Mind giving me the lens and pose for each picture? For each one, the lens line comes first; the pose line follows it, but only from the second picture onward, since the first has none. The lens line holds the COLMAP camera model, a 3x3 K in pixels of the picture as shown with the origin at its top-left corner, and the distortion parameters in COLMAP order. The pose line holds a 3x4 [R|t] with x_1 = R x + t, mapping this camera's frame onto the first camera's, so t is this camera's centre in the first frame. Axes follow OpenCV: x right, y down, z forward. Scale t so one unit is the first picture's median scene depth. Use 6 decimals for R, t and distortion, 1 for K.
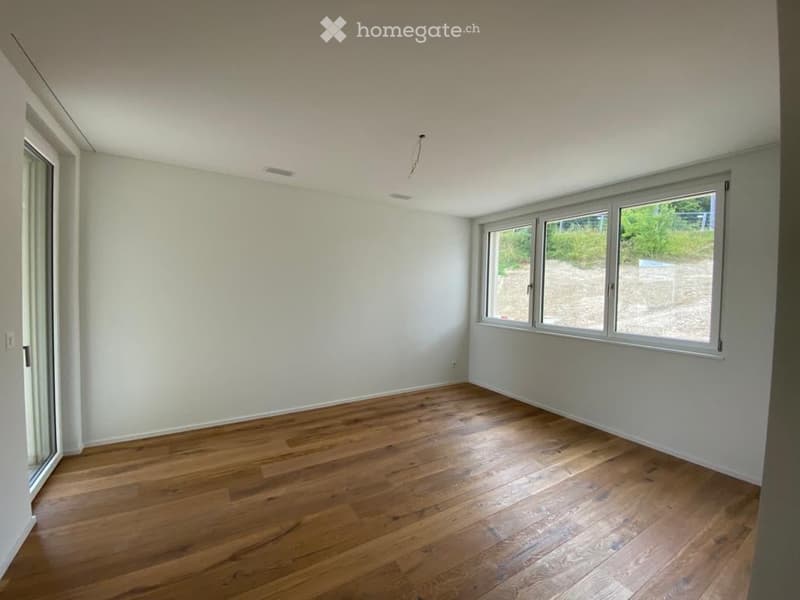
lens RADIAL K [[327.5, 0, 397.1], [0, 327.5, 302.0], [0, 0, 1]] dist [0.001195, -0.000035]
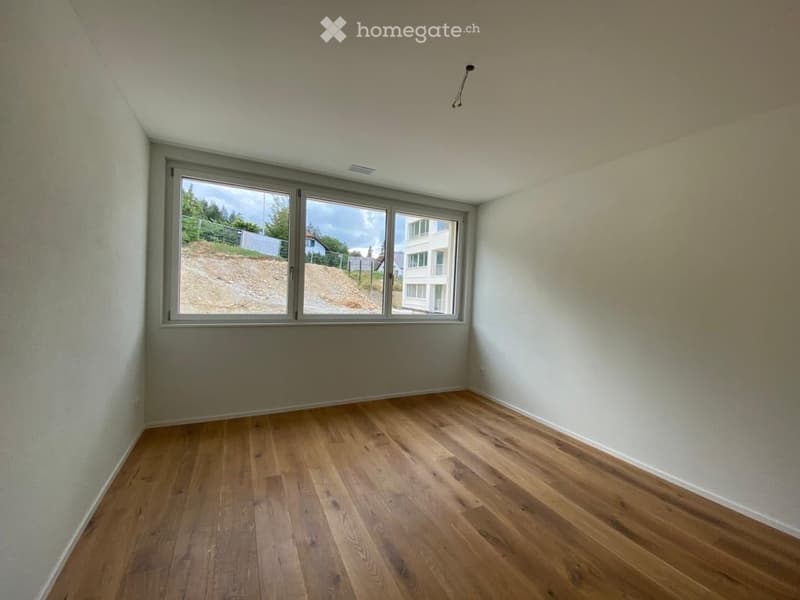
lens RADIAL K [[327.5, 0, 399.1], [0, 327.5, 296.3], [0, 0, 1]] dist [0.001195, -0.000035]
pose [[0.088408, -0.059325, 0.994316, -0.388030], [-0.006860, 0.998165, 0.060164, -0.033816], [-0.996061, -0.012140, 0.087838, 0.652485]]
